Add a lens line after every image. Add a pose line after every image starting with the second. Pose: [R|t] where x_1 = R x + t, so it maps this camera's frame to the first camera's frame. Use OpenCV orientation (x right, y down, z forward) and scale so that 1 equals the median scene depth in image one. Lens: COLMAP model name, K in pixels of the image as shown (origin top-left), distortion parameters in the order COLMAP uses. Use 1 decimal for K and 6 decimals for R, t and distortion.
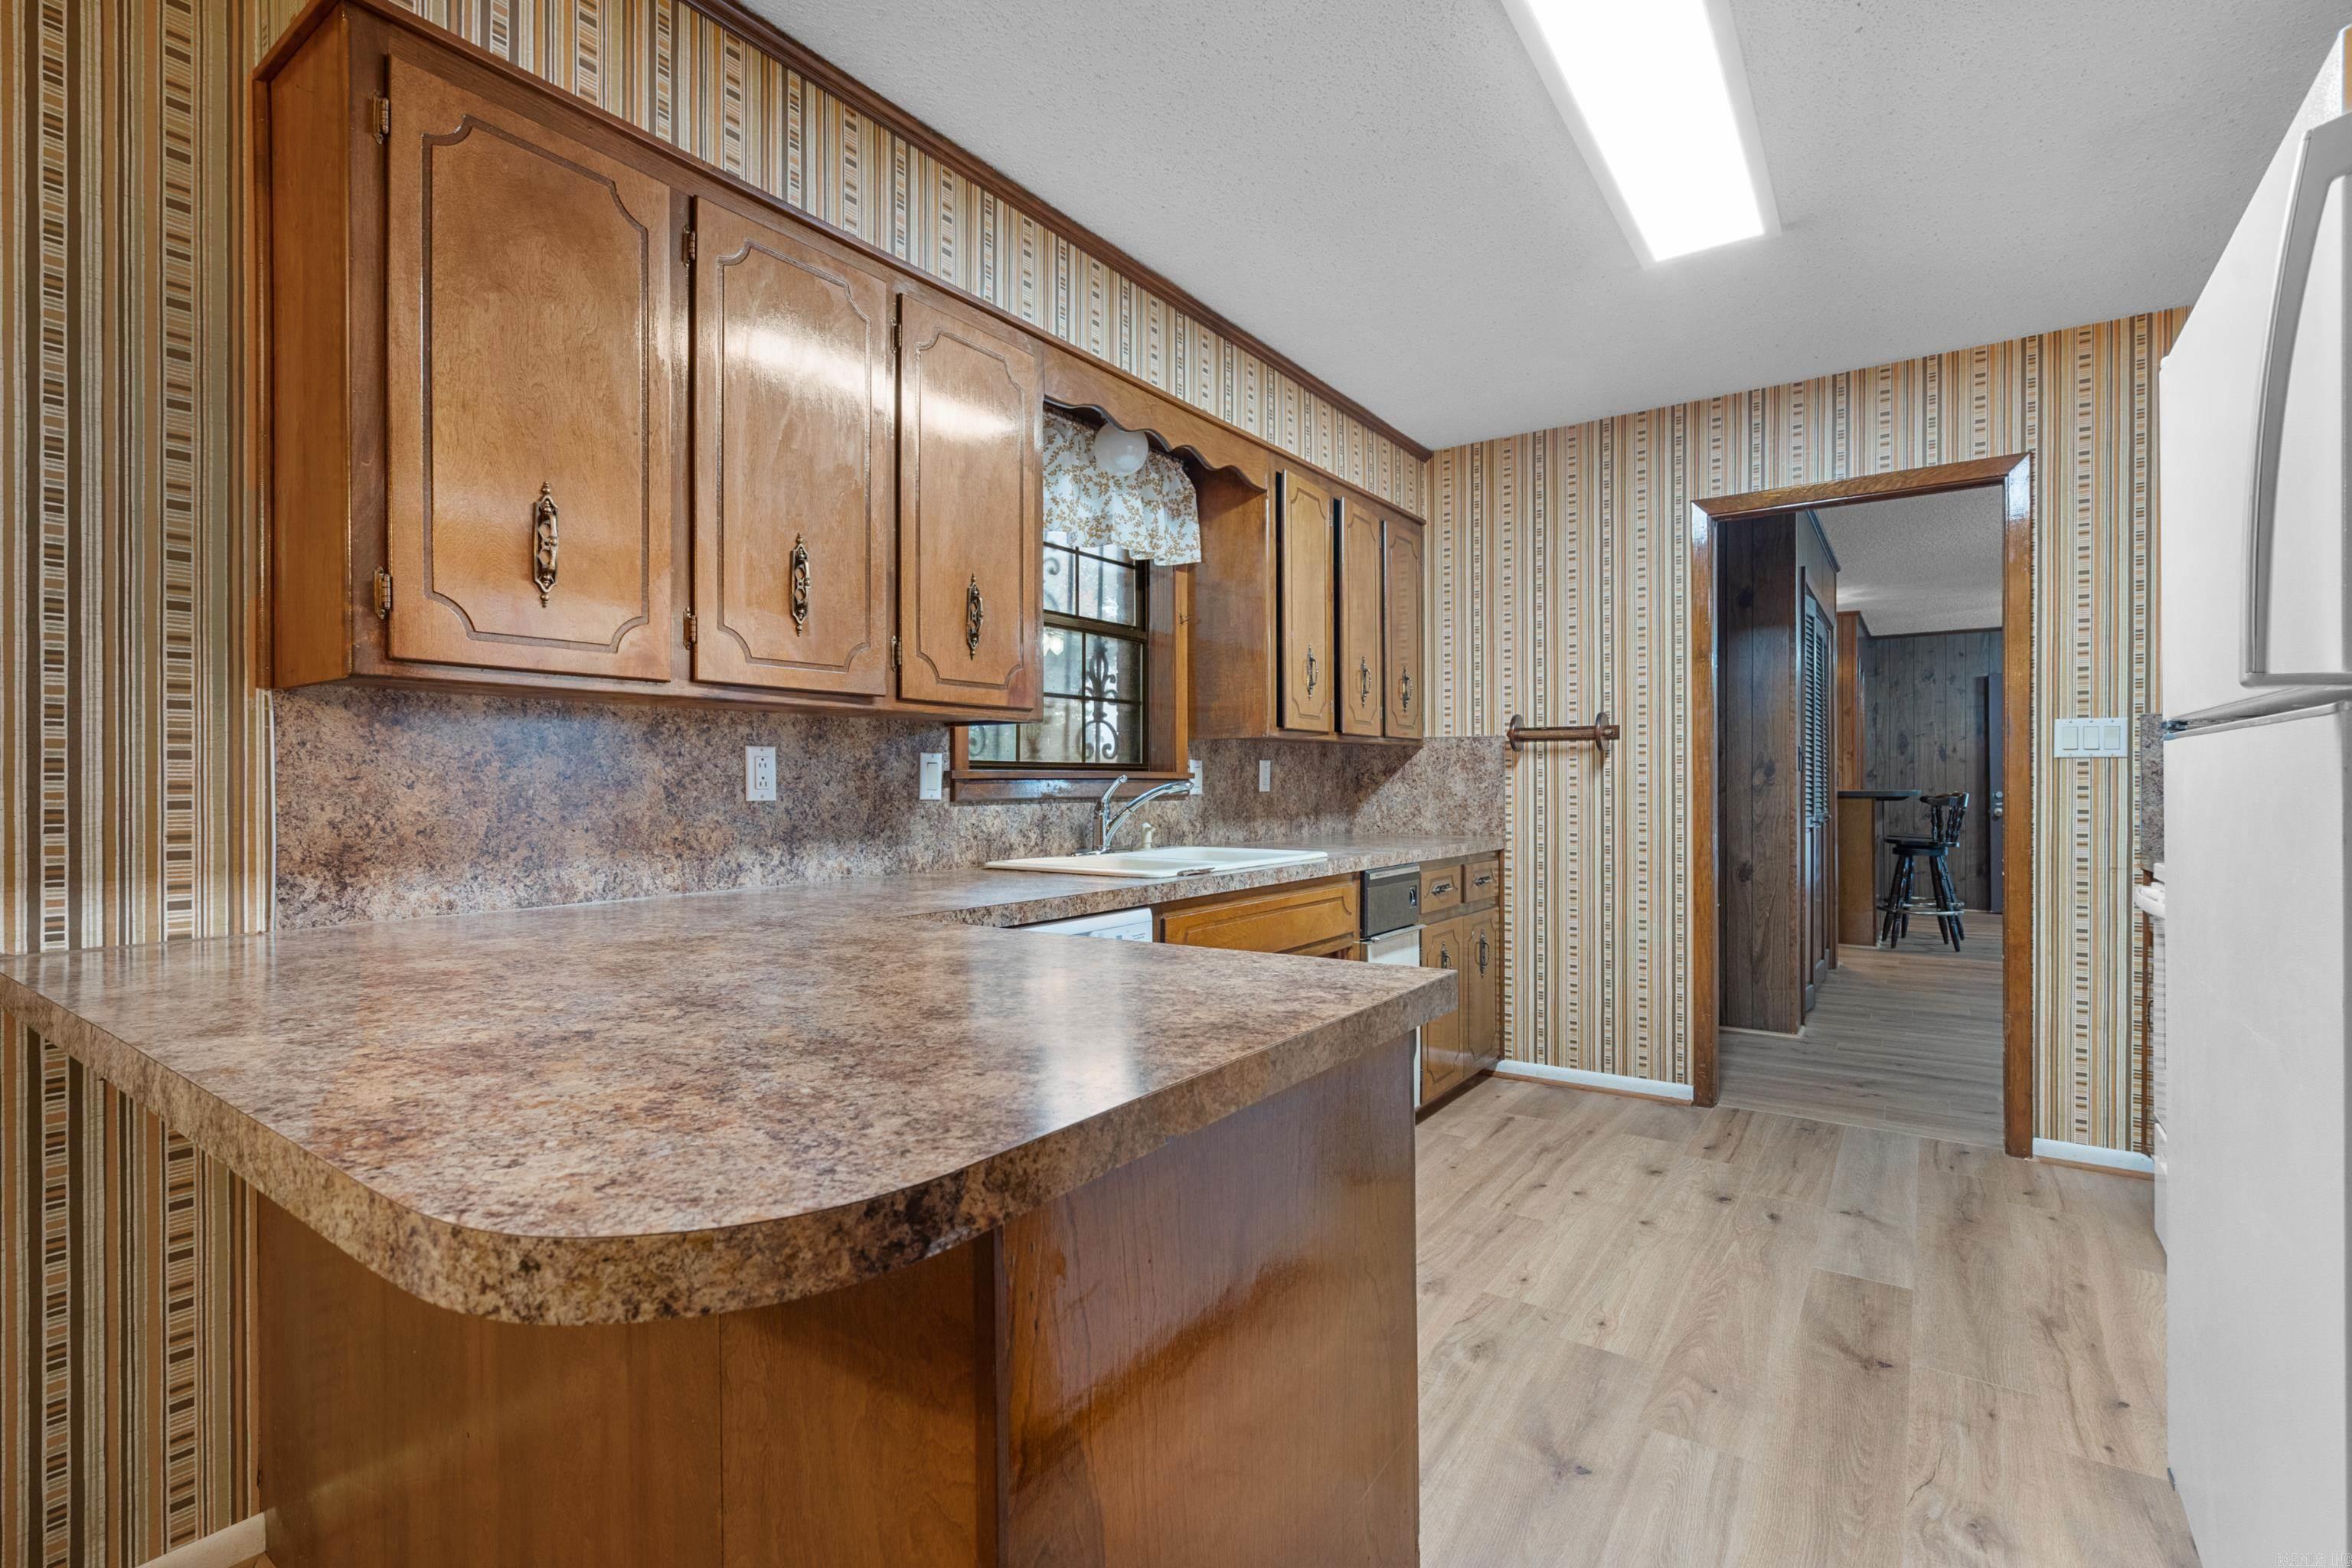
lens RADIAL K [[1062.2, 0, 1176.0], [0, 1062.2, 784.0], [0, 0, 1]] dist [-0.000936, 0.000507]
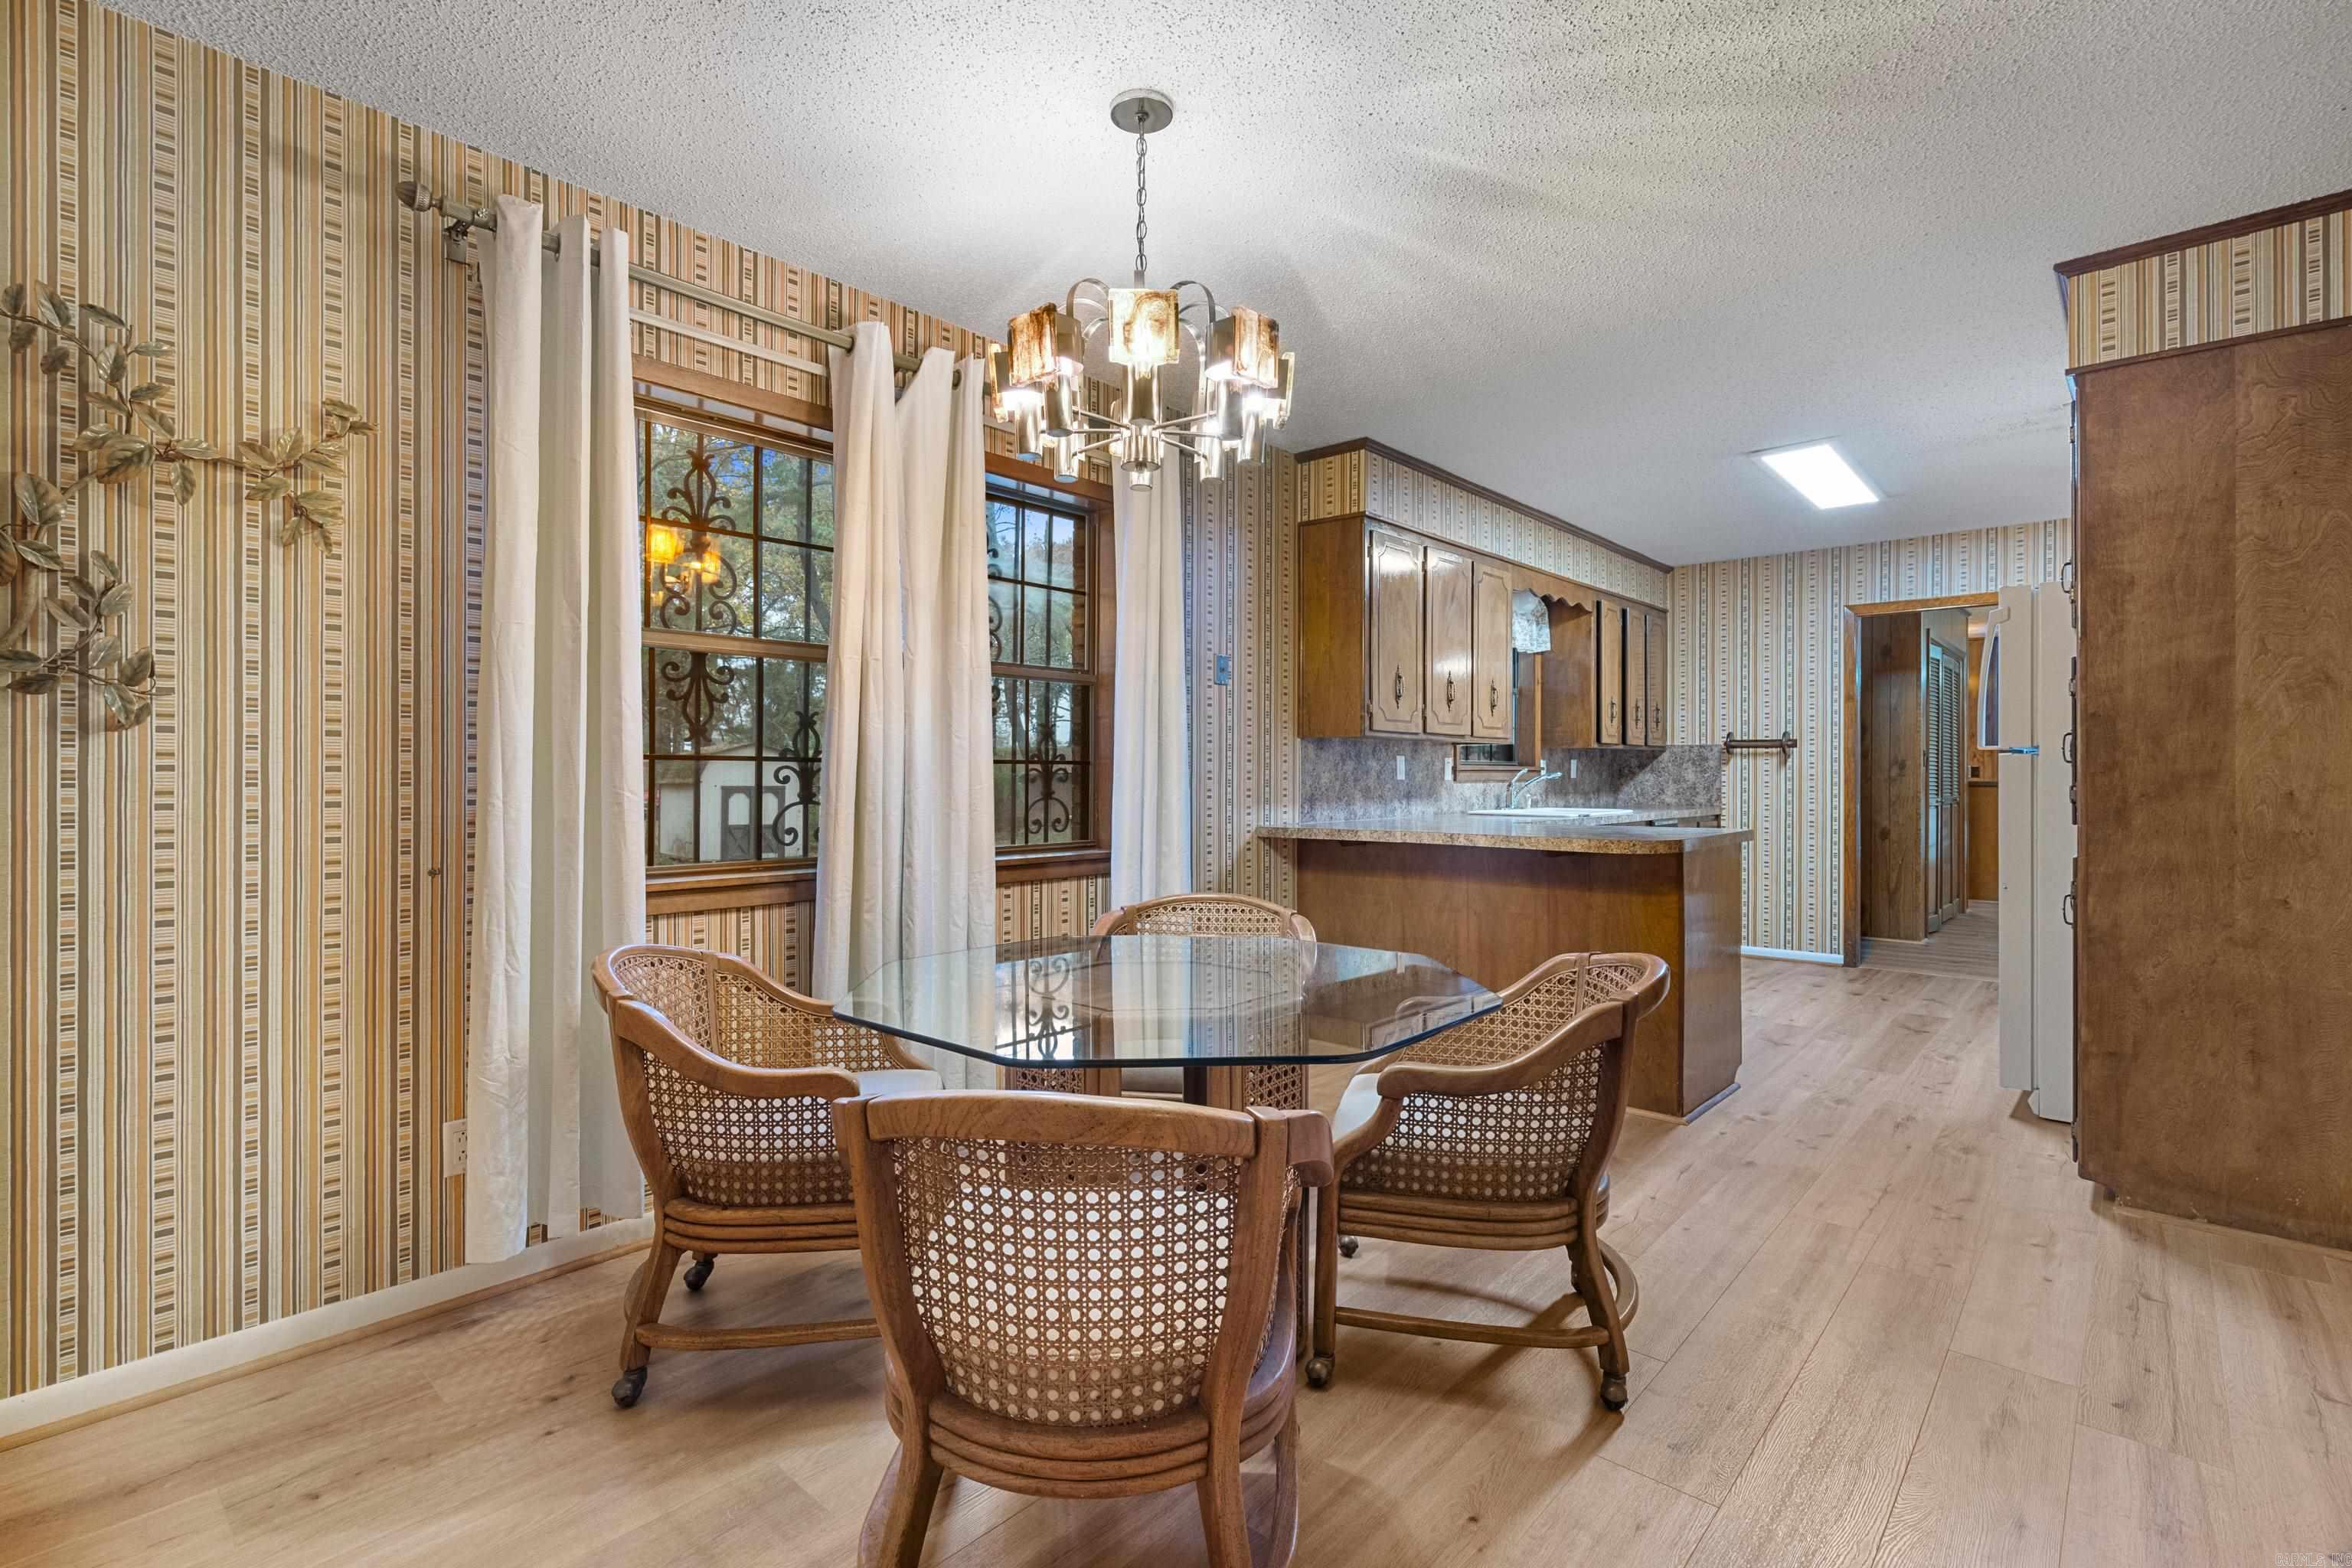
lens RADIAL K [[1046.9, 0, 1183.7], [0, 1046.9, 776.0], [0, 0, 1]] dist [0.001474, 0.000420]
pose [[0.992106, 0.004343, -0.125328, -0.330939], [-0.004062, 0.999989, 0.002498, 0.002139], [0.125337, -0.001969, 0.992112, -0.750344]]
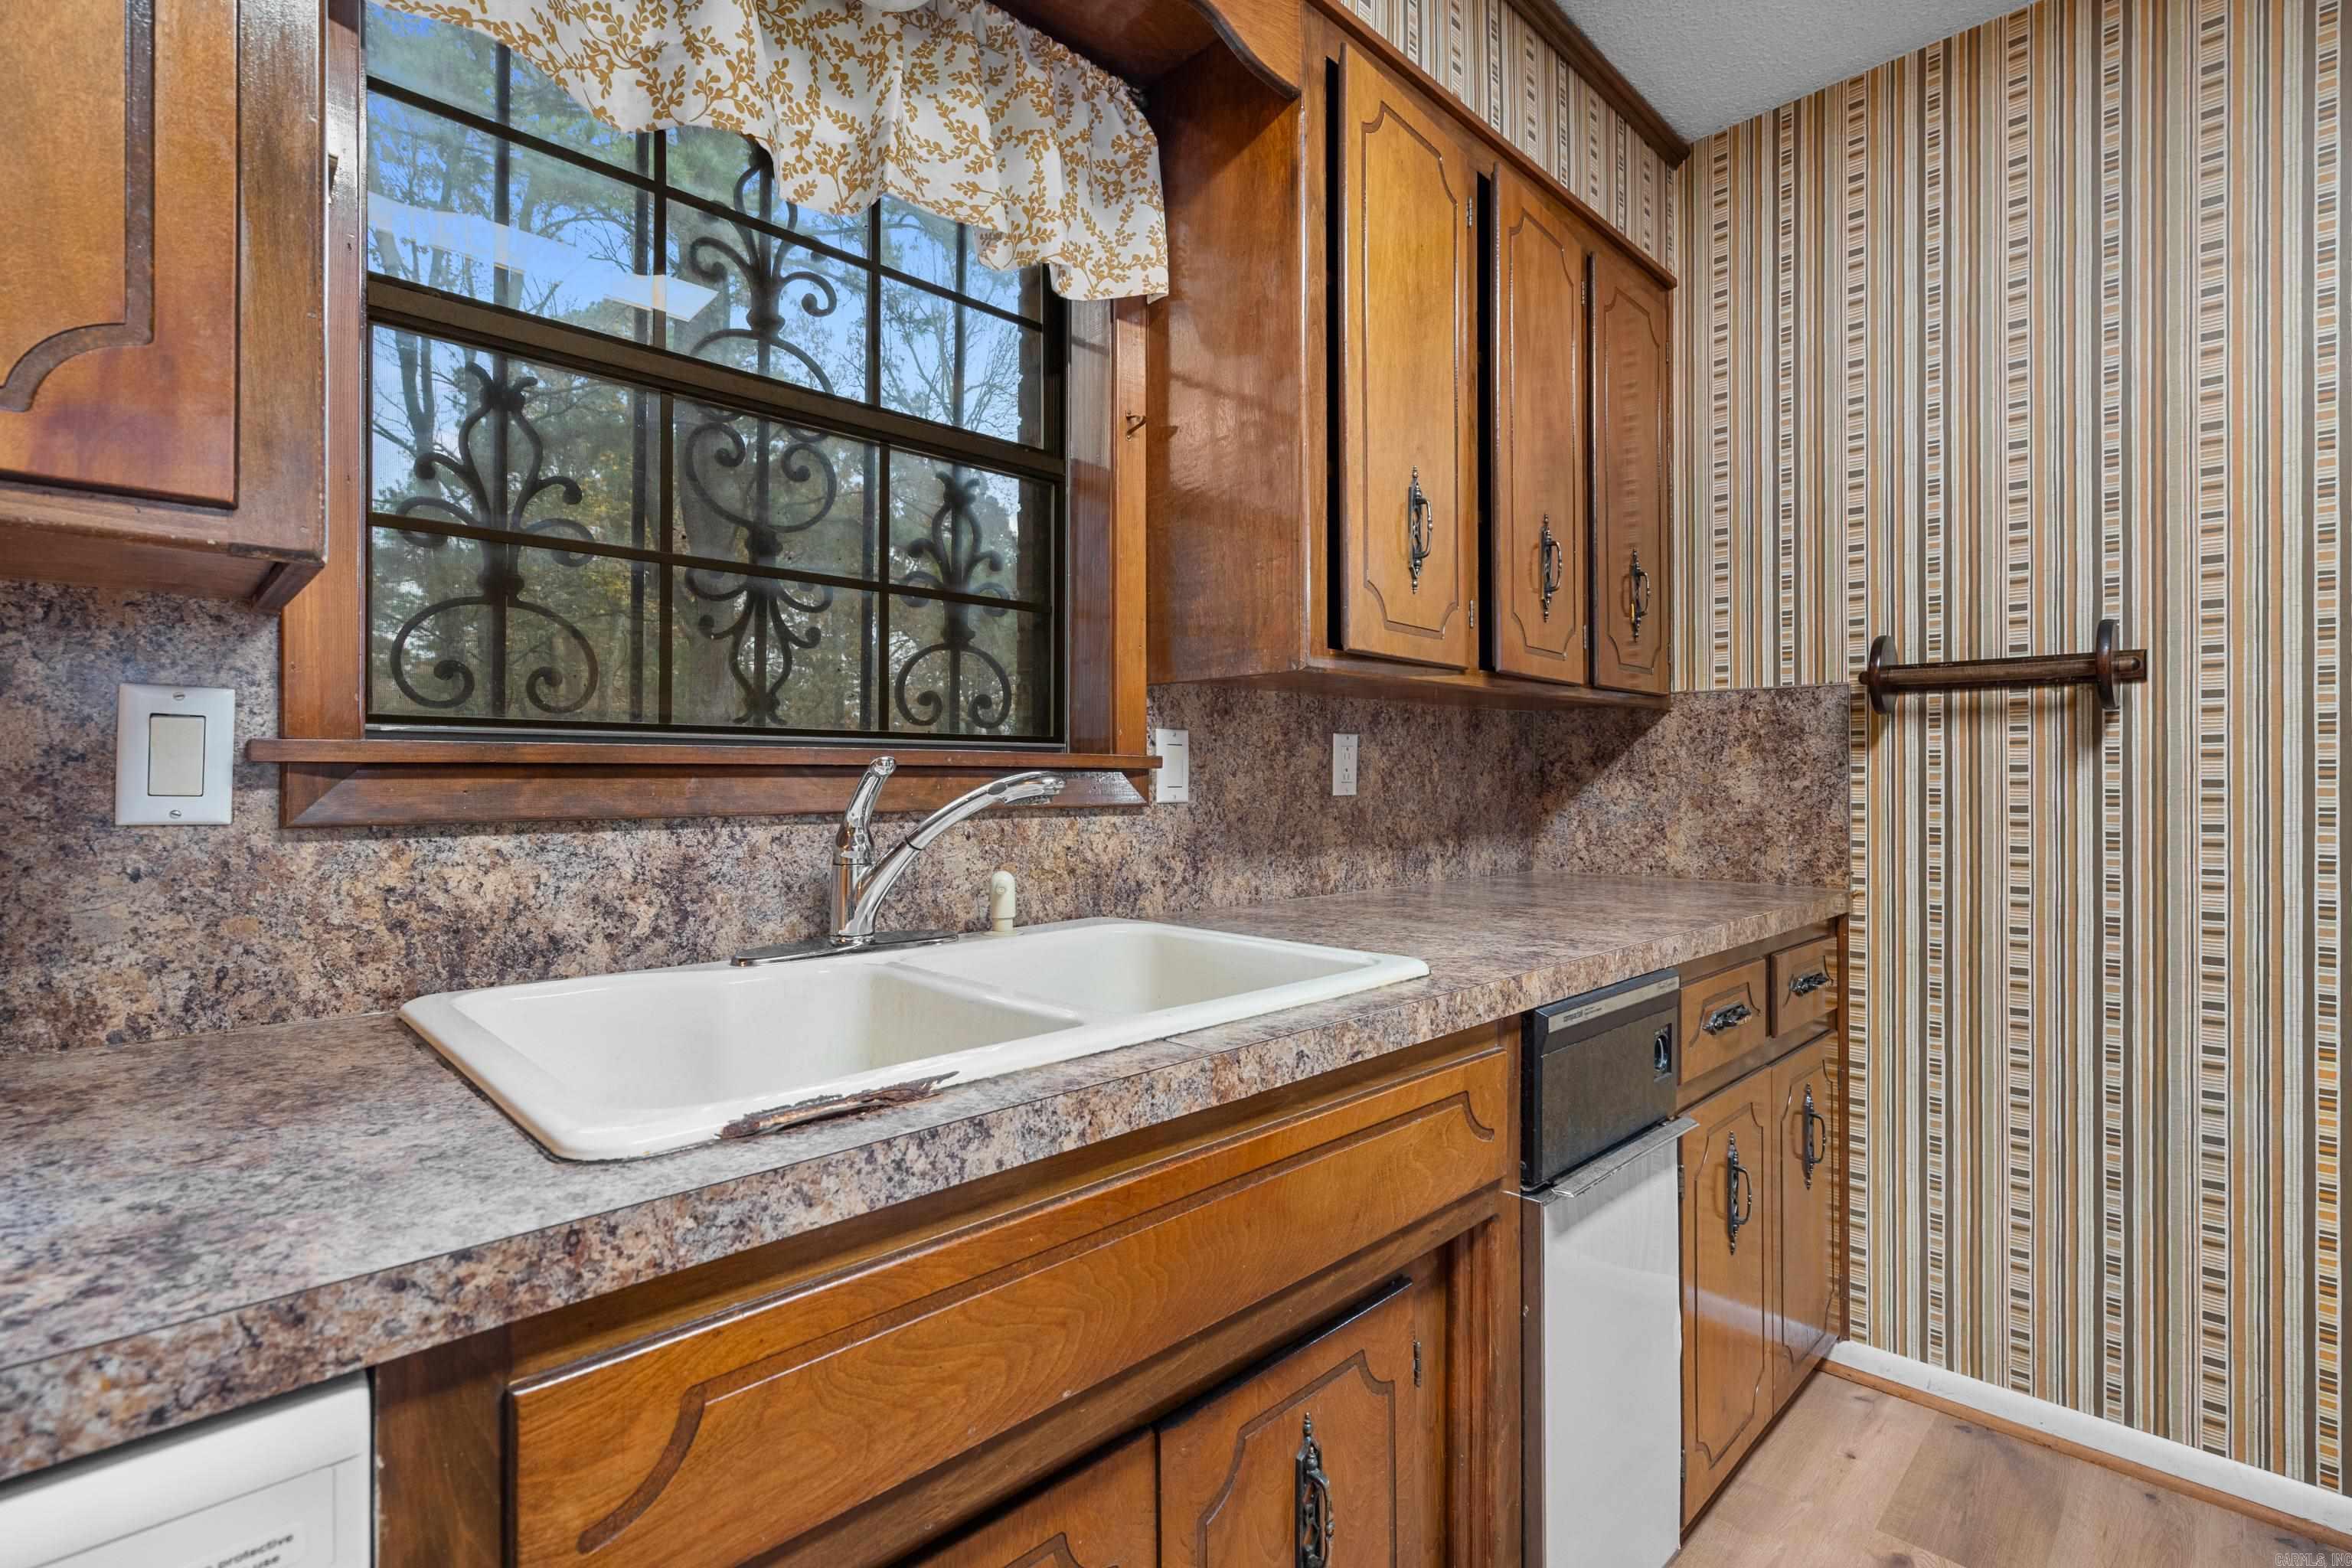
lens RADIAL K [[1062.2, 0, 1176.0], [0, 1062.2, 784.0], [0, 0, 1]] dist [-0.000936, 0.000507]
pose [[0.983276, 0.000851, -0.182118, 0.099012], [-0.000572, 0.999999, 0.001583, 0.000819], [0.182120, -0.001453, 0.983275, 0.494999]]
